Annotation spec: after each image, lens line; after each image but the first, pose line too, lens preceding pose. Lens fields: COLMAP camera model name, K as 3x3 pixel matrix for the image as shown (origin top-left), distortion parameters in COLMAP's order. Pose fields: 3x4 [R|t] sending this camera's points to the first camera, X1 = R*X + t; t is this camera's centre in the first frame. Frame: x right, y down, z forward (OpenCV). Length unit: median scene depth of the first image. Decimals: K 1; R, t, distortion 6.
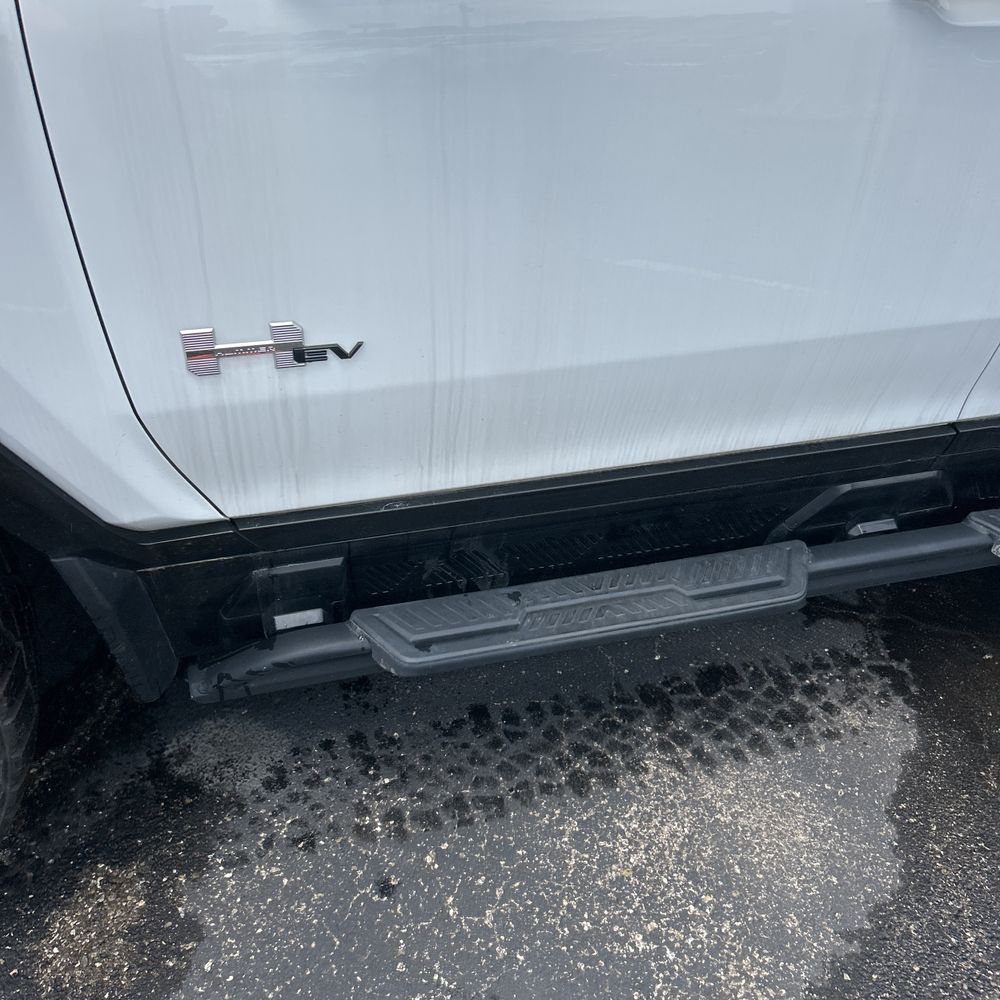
lens RADIAL K [[1011.0, 0, 514.0], [0, 1011.0, 485.6], [0, 0, 1]] dist [0.015315, 0.000000]
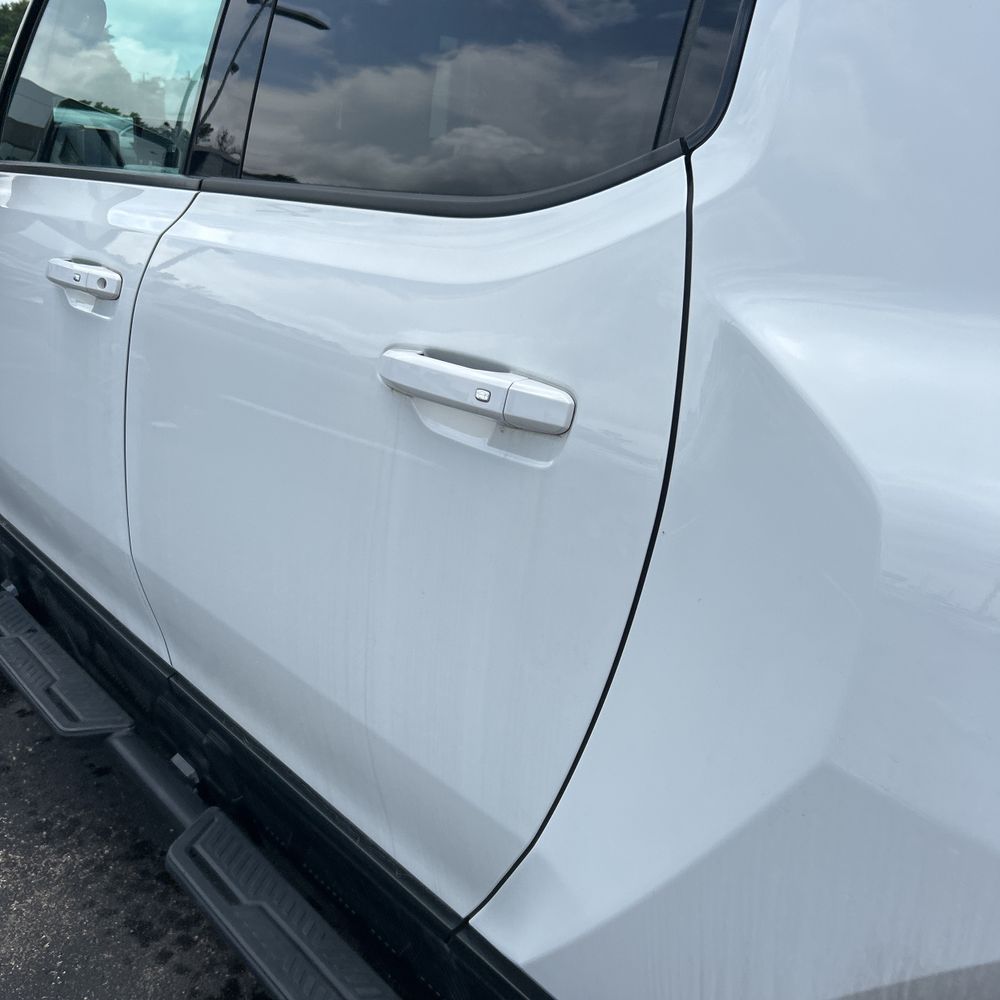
lens RADIAL K [[1011.0, 0, 495.5], [0, 1011.0, 504.3], [0, 0, 1]] dist [0.015315, 0.000000]
pose [[0.448881, 0.289766, -0.845306, 1.285009], [-0.589560, 0.806900, -0.036472, -0.327272], [0.671509, 0.514730, 0.533037, 0.487411]]
